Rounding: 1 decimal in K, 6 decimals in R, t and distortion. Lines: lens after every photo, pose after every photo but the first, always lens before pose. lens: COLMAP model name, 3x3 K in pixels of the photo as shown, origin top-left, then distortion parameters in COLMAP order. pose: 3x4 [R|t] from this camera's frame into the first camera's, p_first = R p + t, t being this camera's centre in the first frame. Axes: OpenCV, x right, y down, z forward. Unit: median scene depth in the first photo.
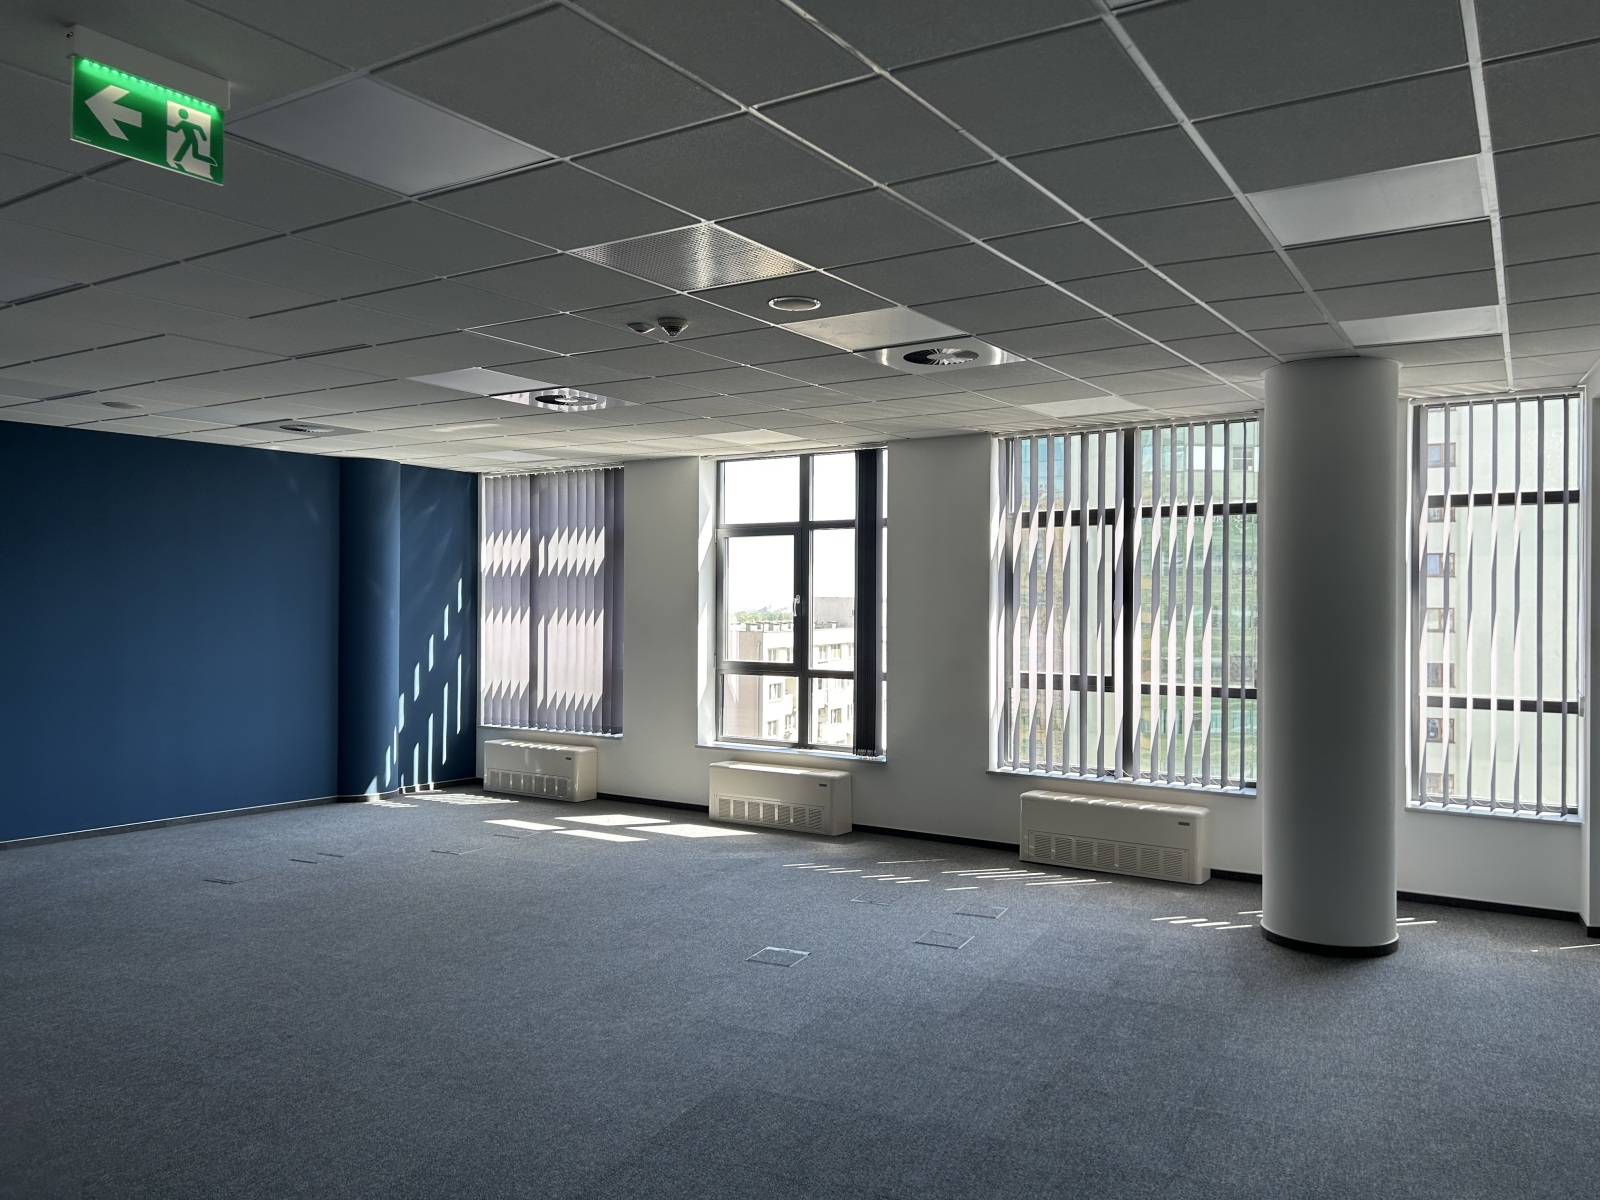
lens RADIAL K [[1206.8, 0, 837.5], [0, 1206.8, 594.5], [0, 0, 1]] dist [0.013020, -0.017064]
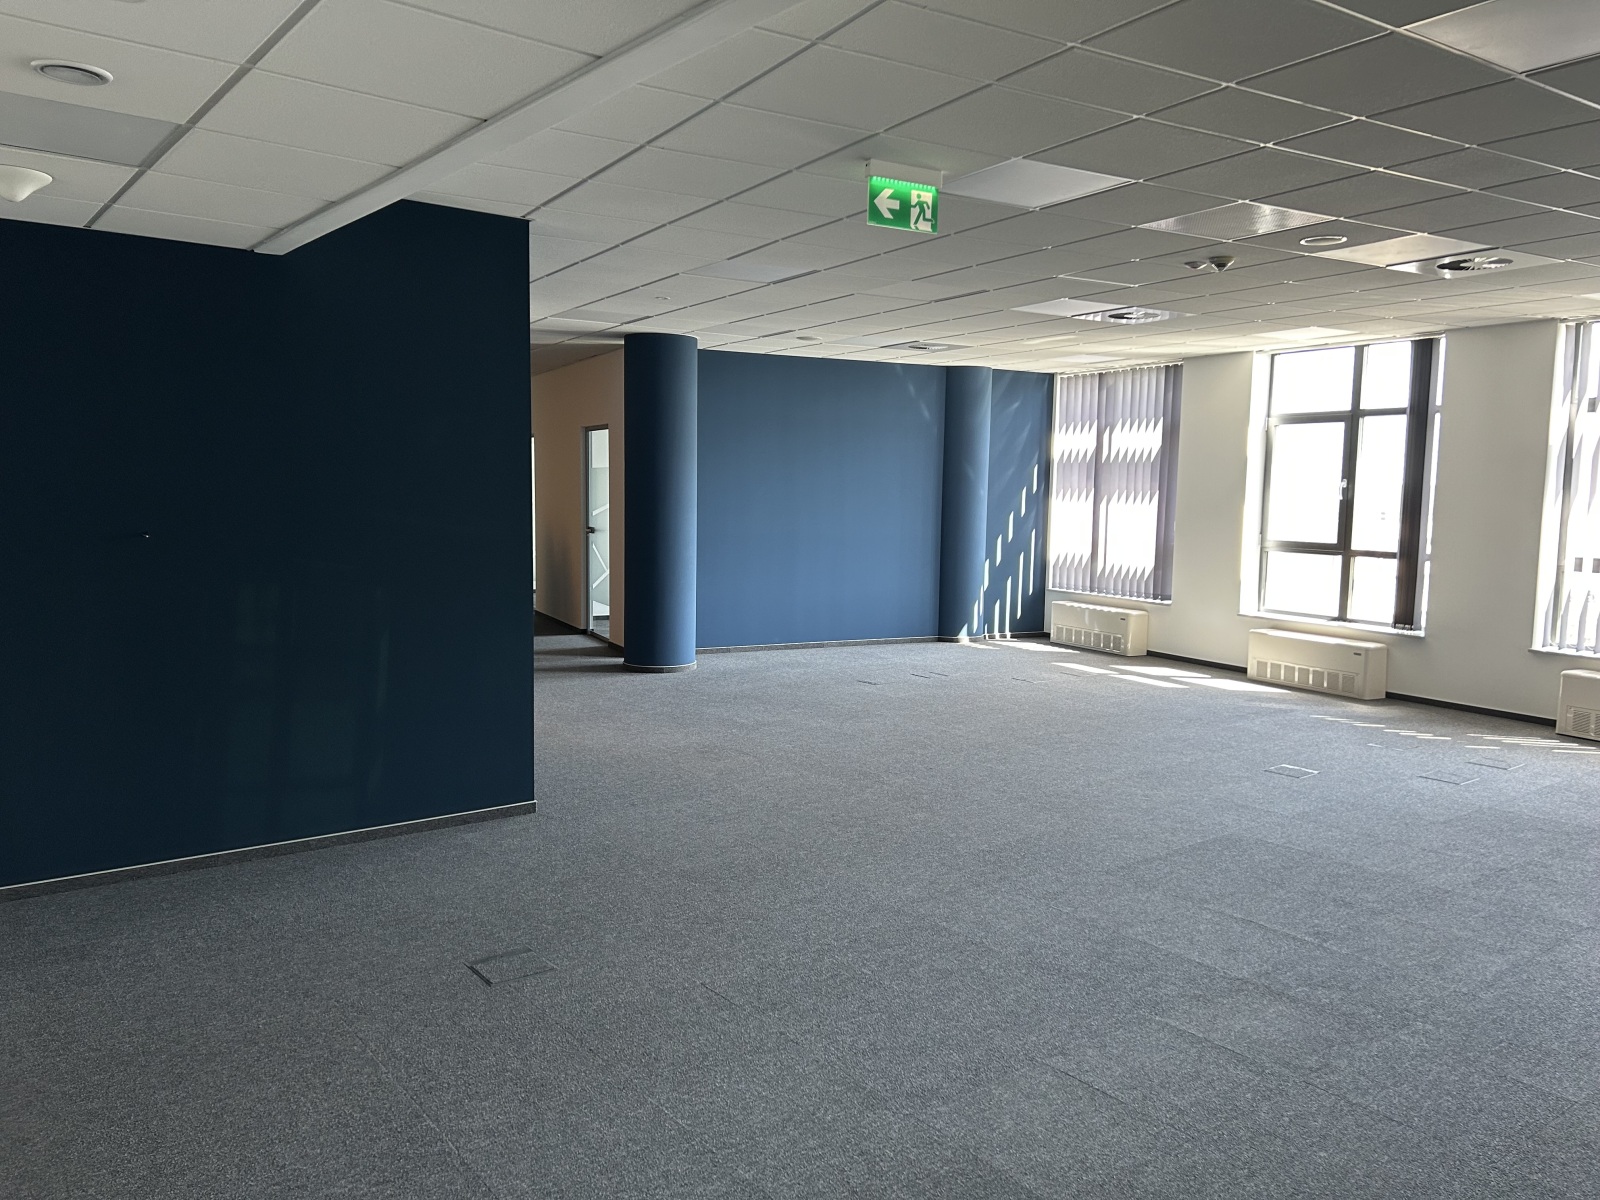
lens RADIAL K [[1200.3, 0, 807.7], [0, 1200.3, 601.9], [0, 0, 1]] dist [0.060272, -0.058436]
pose [[0.888298, 0.054724, -0.455995, 0.051353], [-0.008839, 0.994729, 0.102158, 0.003681], [0.459182, -0.086716, 0.884100, -0.235111]]
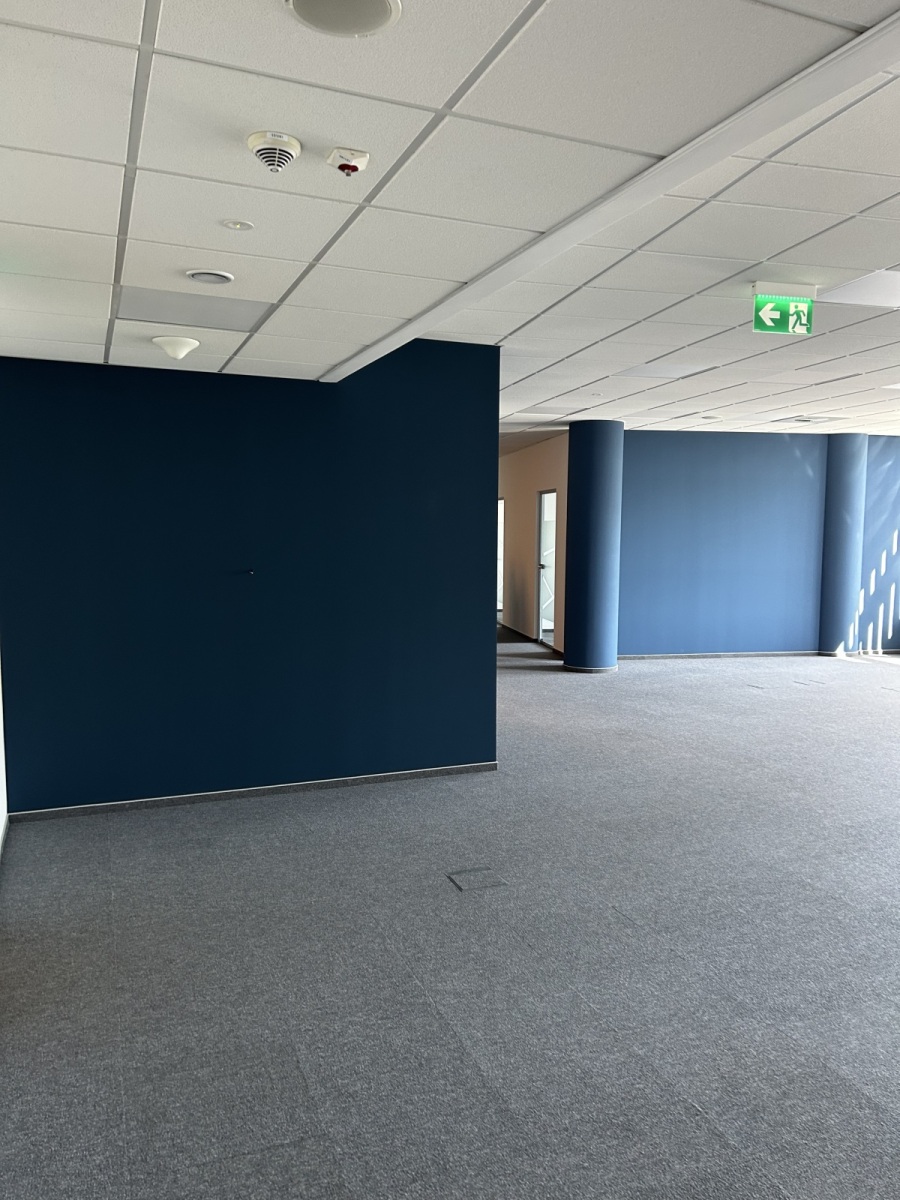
lens RADIAL K [[900.3, 0, 458.6], [0, 900.3, 611.8], [0, 0, 1]] dist [0.060272, -0.058436]
pose [[0.729952, 0.063284, -0.680562, 0.064359], [0.002777, 0.995422, 0.095540, 0.000623], [0.683492, -0.071630, 0.726435, -0.240336]]
